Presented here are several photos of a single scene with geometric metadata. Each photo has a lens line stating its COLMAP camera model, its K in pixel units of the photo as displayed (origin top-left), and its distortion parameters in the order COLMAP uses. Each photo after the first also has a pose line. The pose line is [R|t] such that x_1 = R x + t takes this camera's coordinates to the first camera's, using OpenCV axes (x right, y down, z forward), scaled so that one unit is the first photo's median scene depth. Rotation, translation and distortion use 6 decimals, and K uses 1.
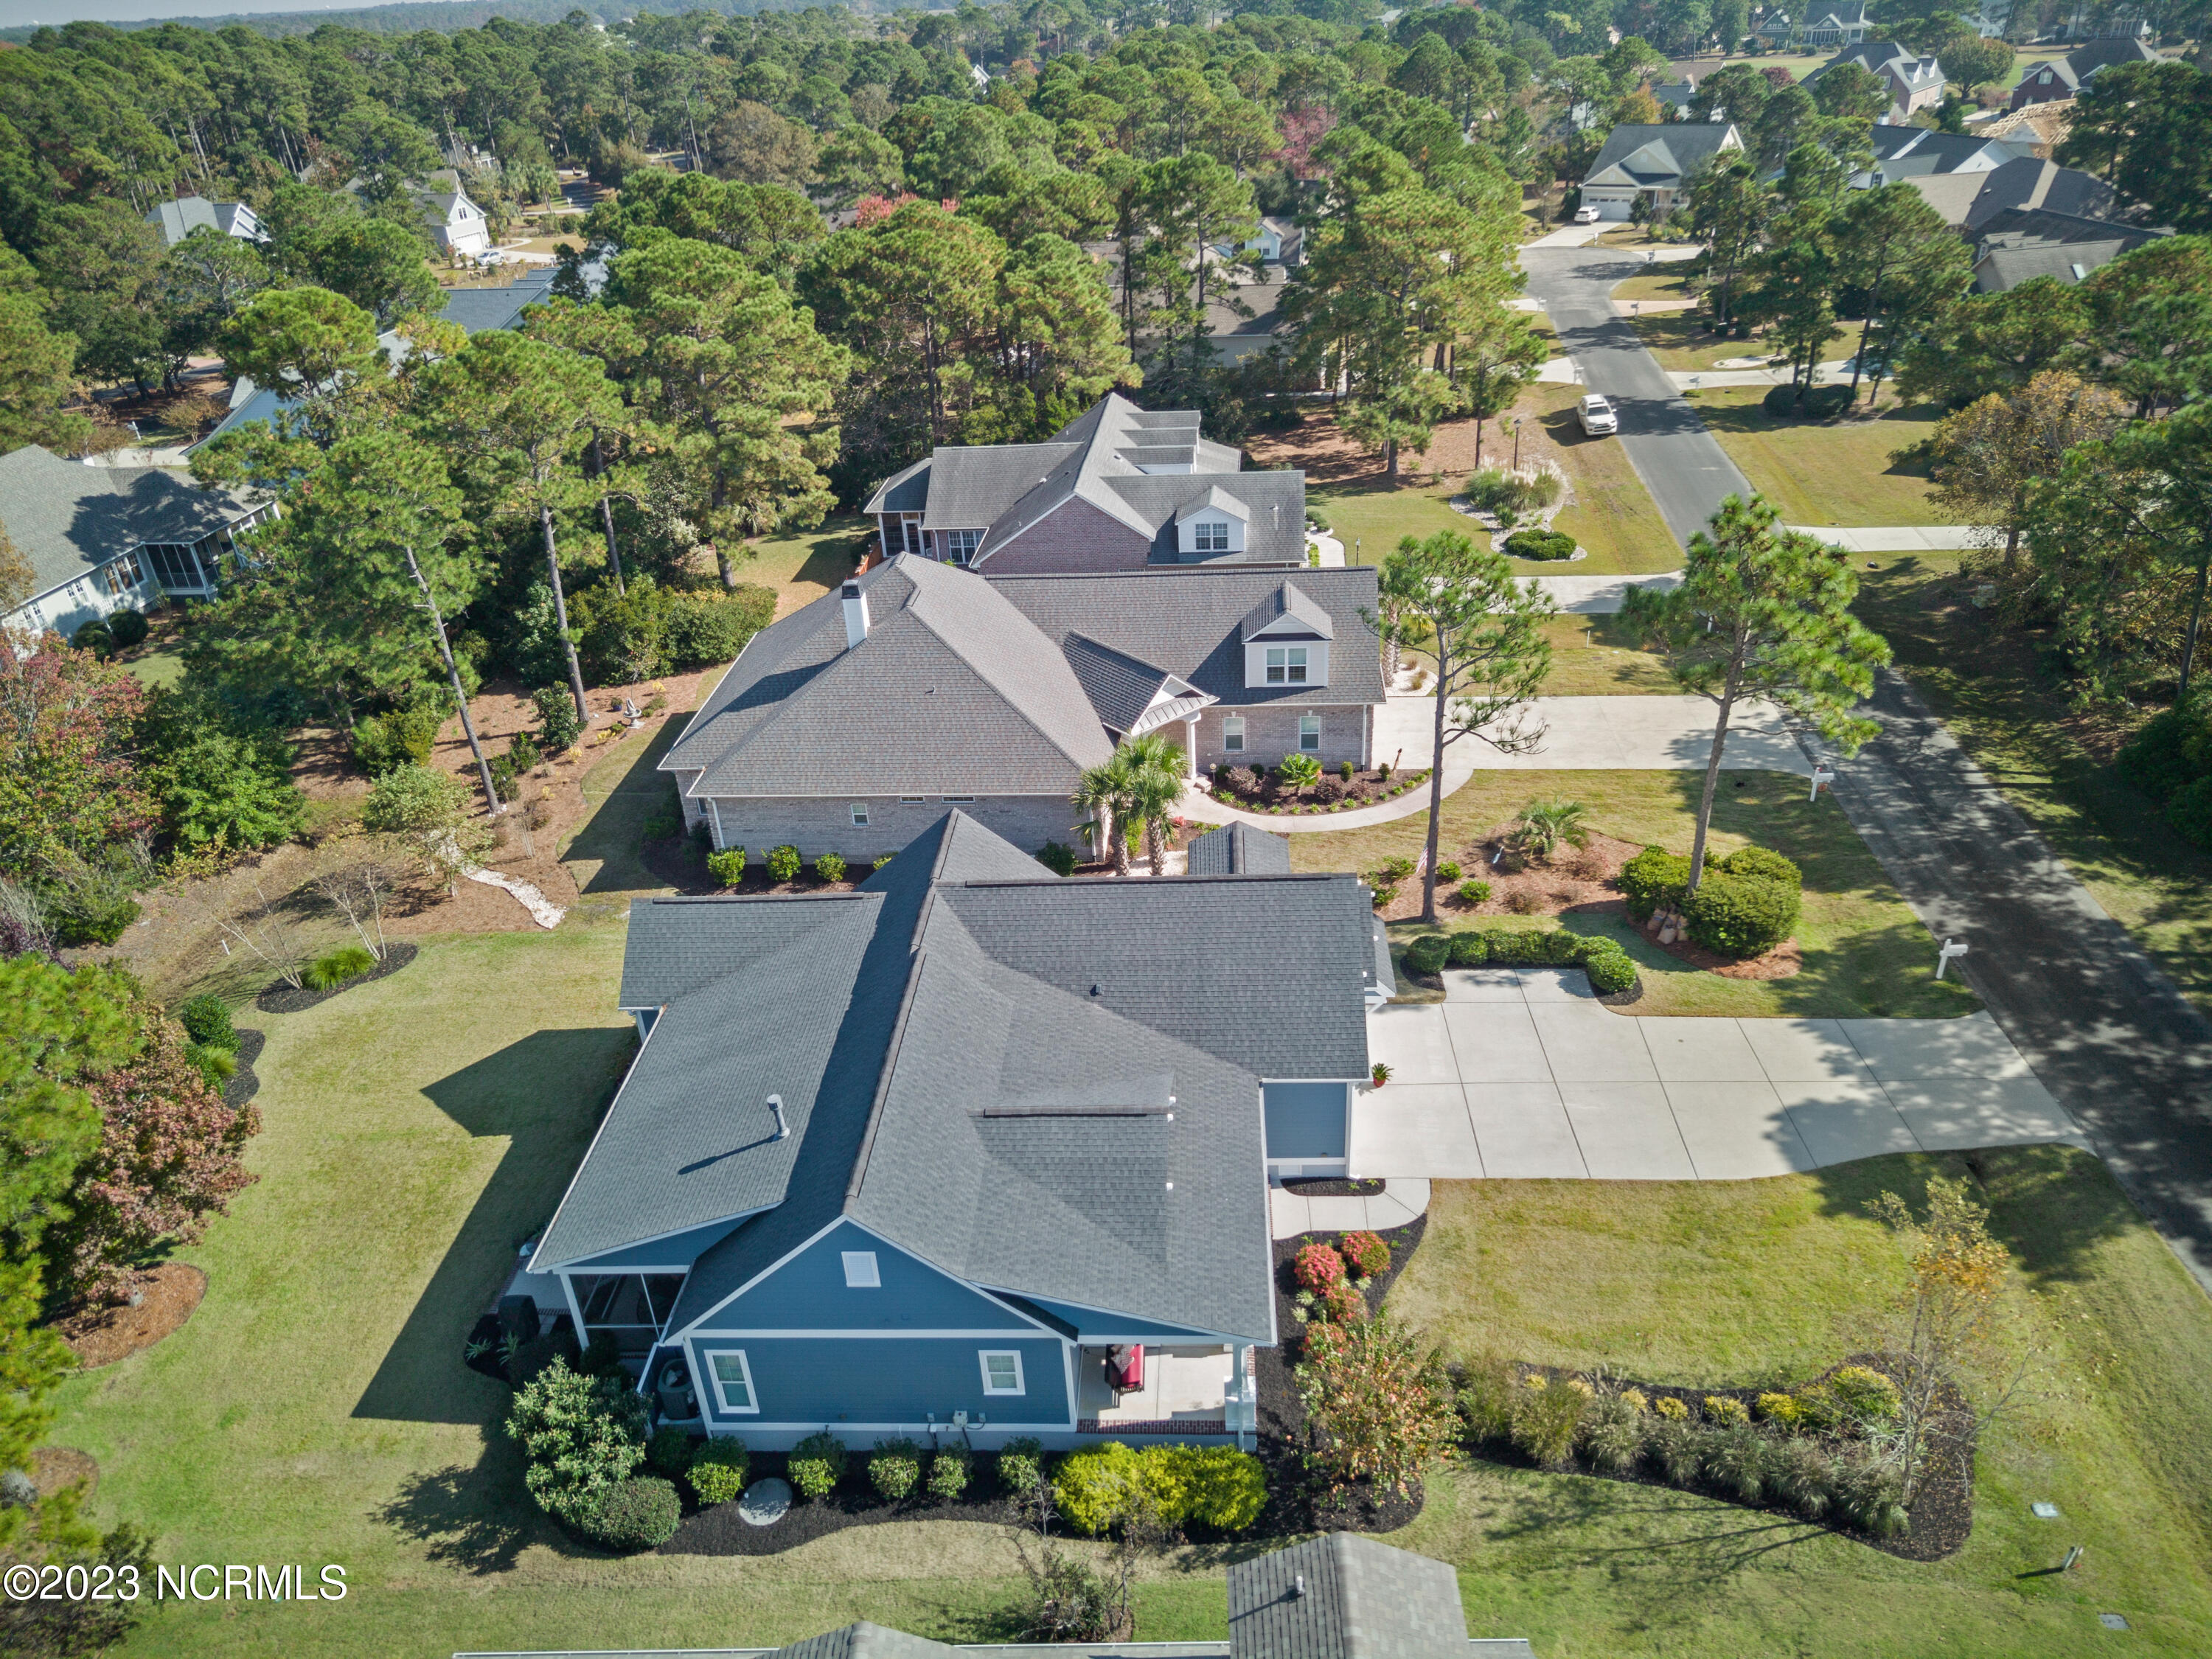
lens RADIAL K [[1495.8, 0, 1106.0], [0, 1495.8, 829.5], [0, 0, 1]] dist [0.017004, -0.003332]
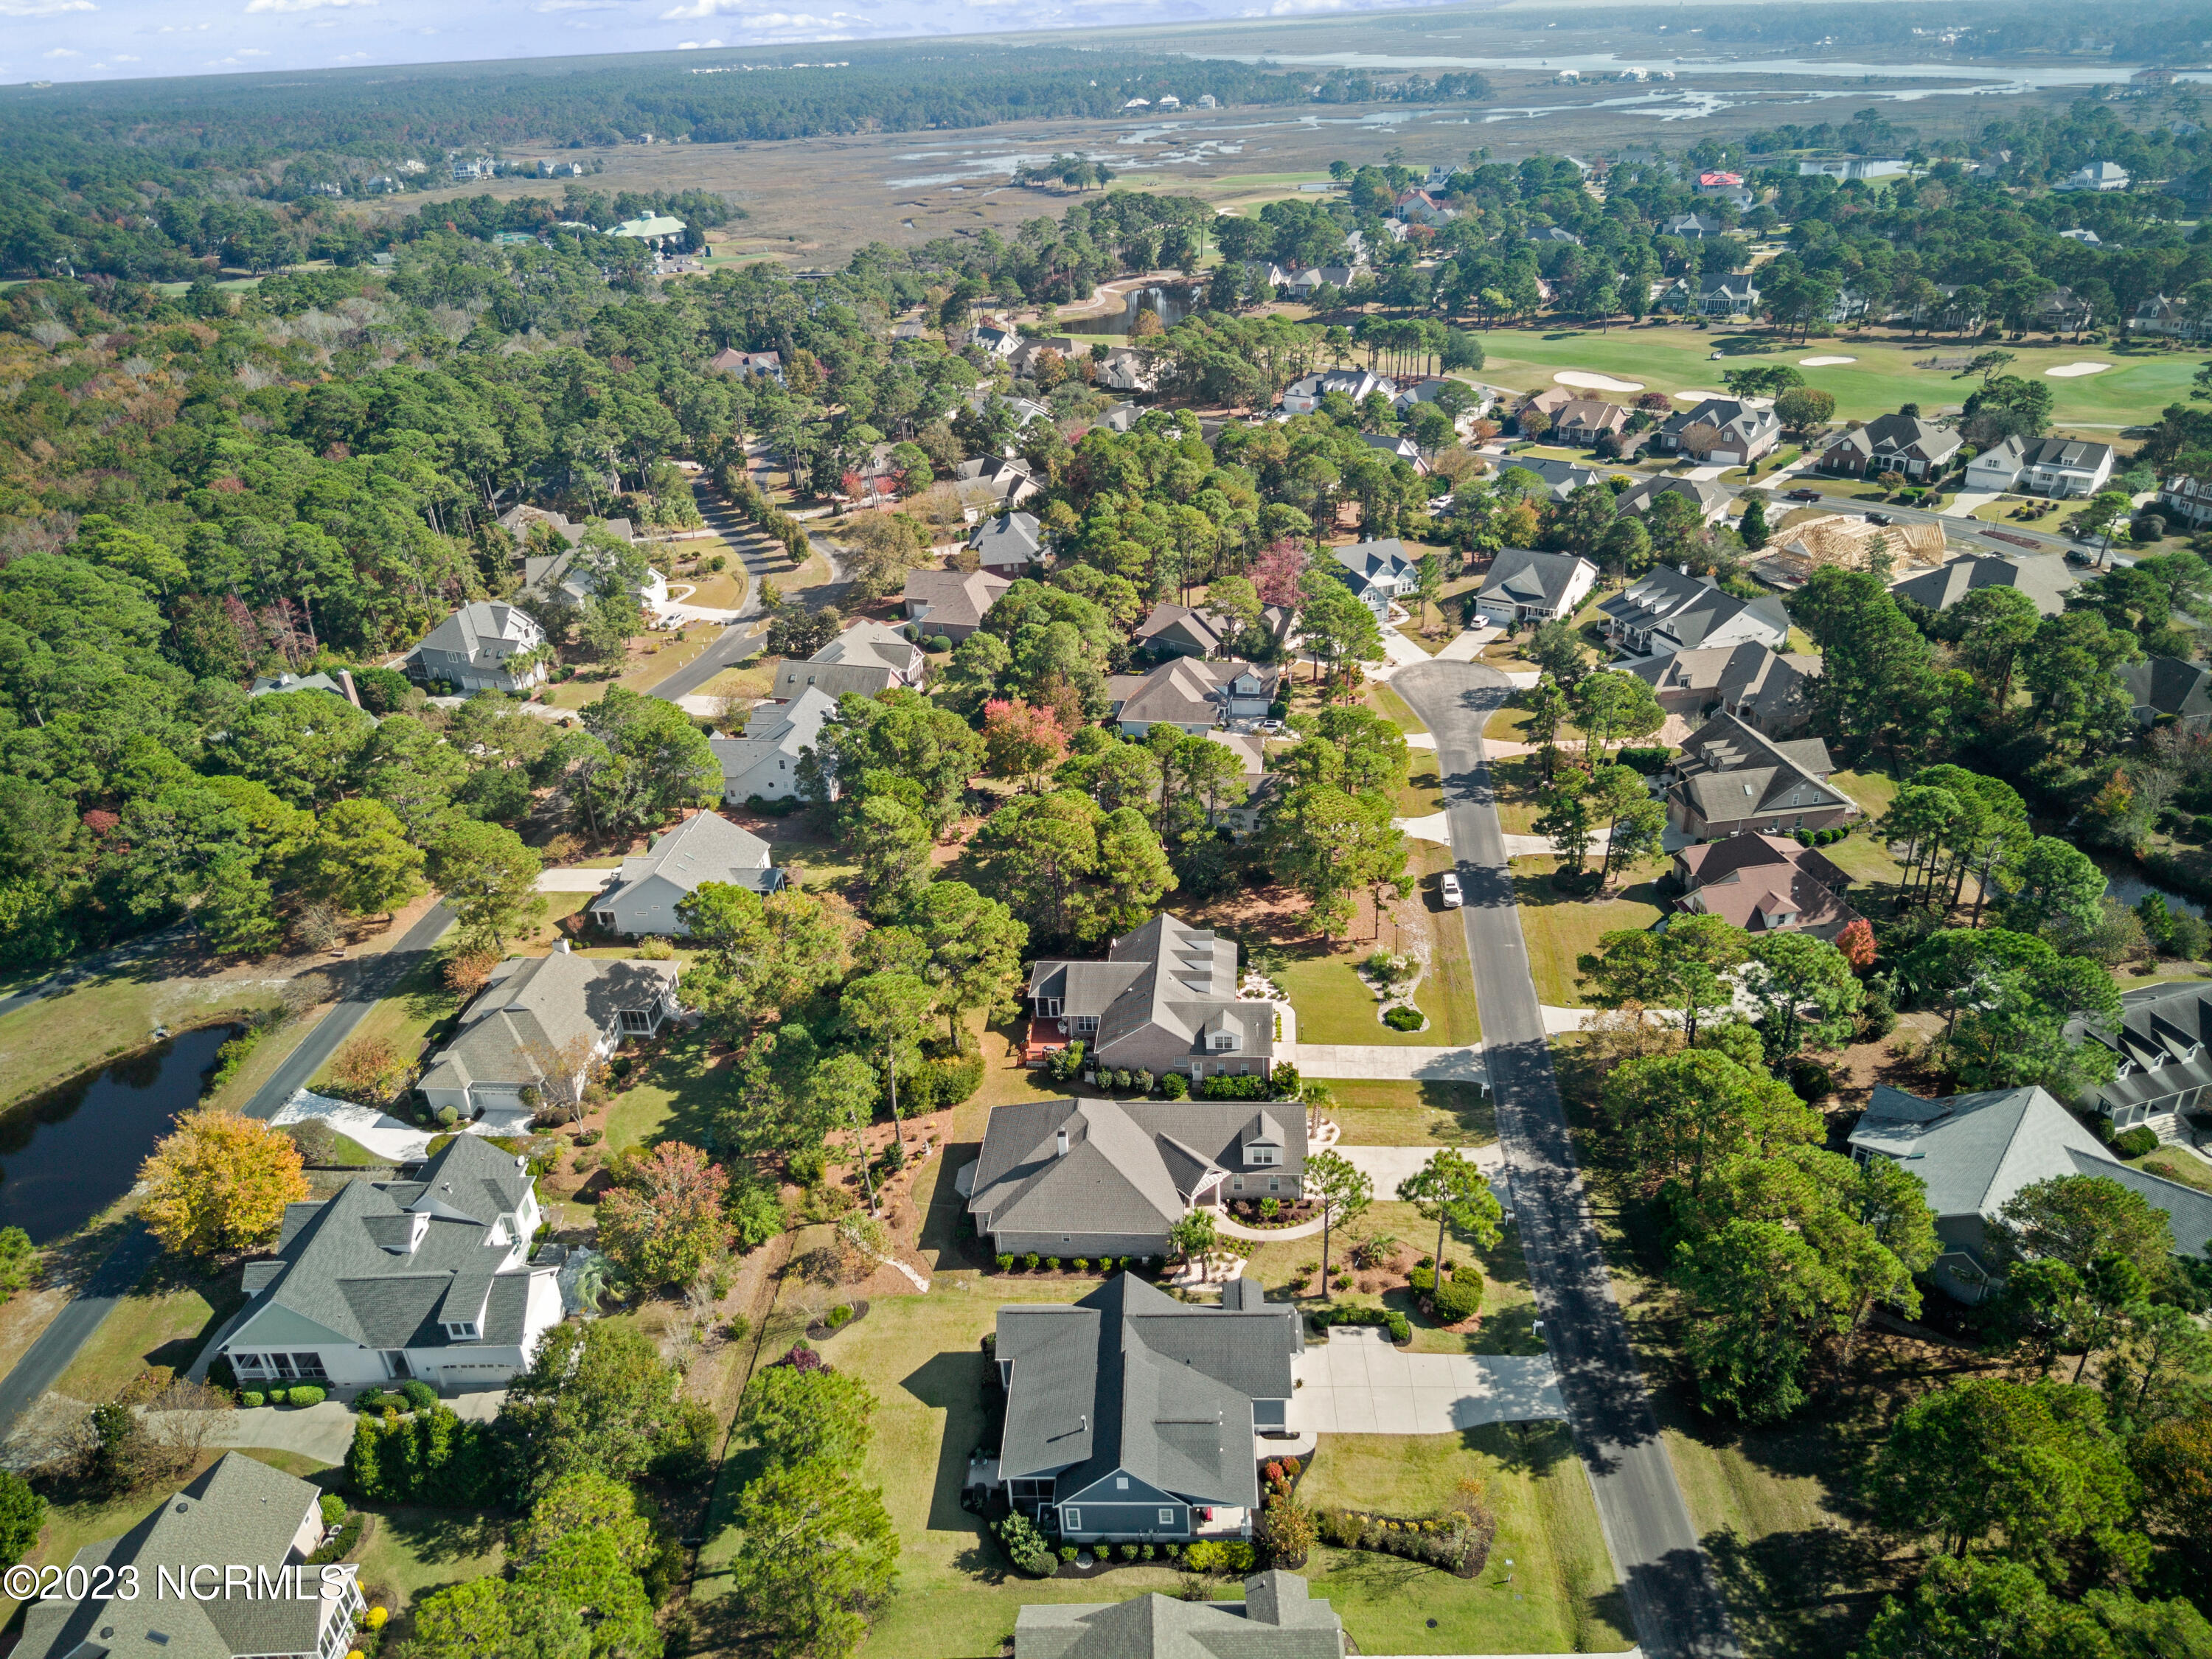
lens RADIAL K [[1521.9, 0, 1106.0], [0, 1521.9, 829.5], [0, 0, 1]] dist [-0.001100, 0.086138]
pose [[0.999928, -0.000103, 0.012013, -0.153688], [0.000307, 0.999856, -0.016991, -0.649874], [-0.012010, 0.016993, 0.999783, -1.405898]]
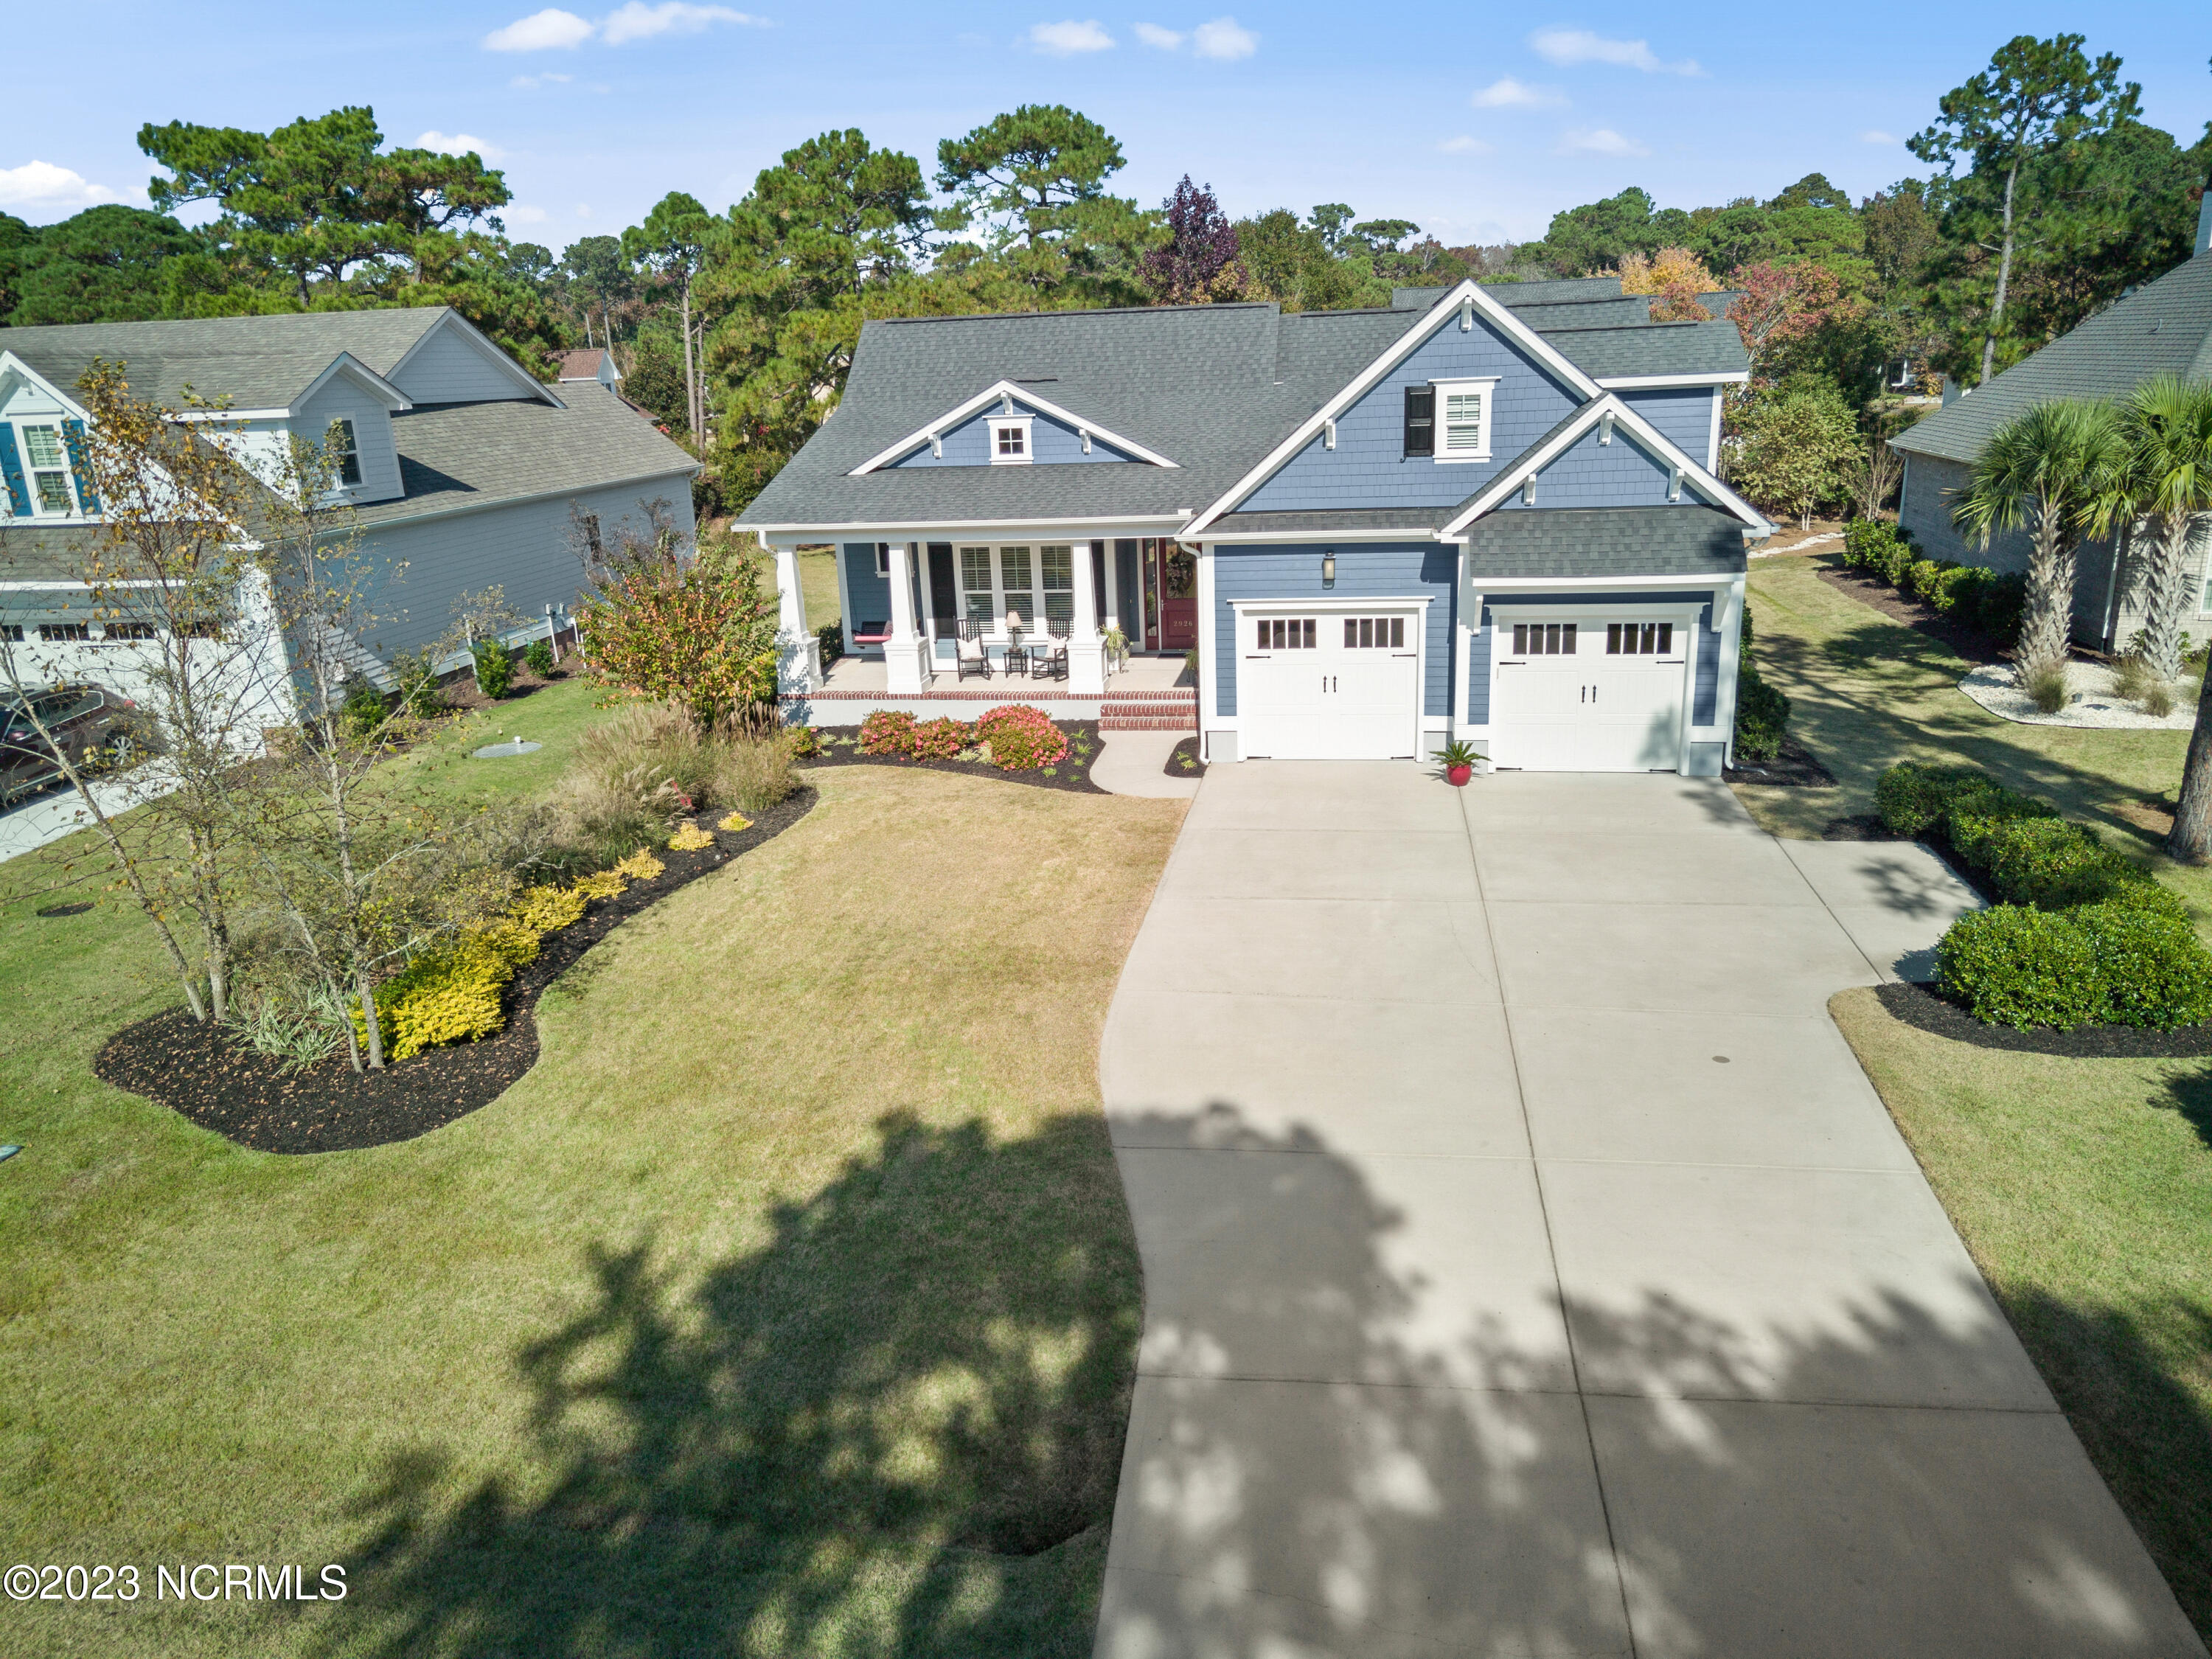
lens RADIAL K [[1513.8, 0, 1107.9], [0, 1513.8, 811.3], [0, 0, 1]] dist [0.004846, 0.006786]
pose [[-0.124655, 0.342502, -0.931211, 0.624533], [-0.463285, 0.809847, 0.359881, 0.041740], [0.877399, 0.476277, 0.057725, 0.796273]]
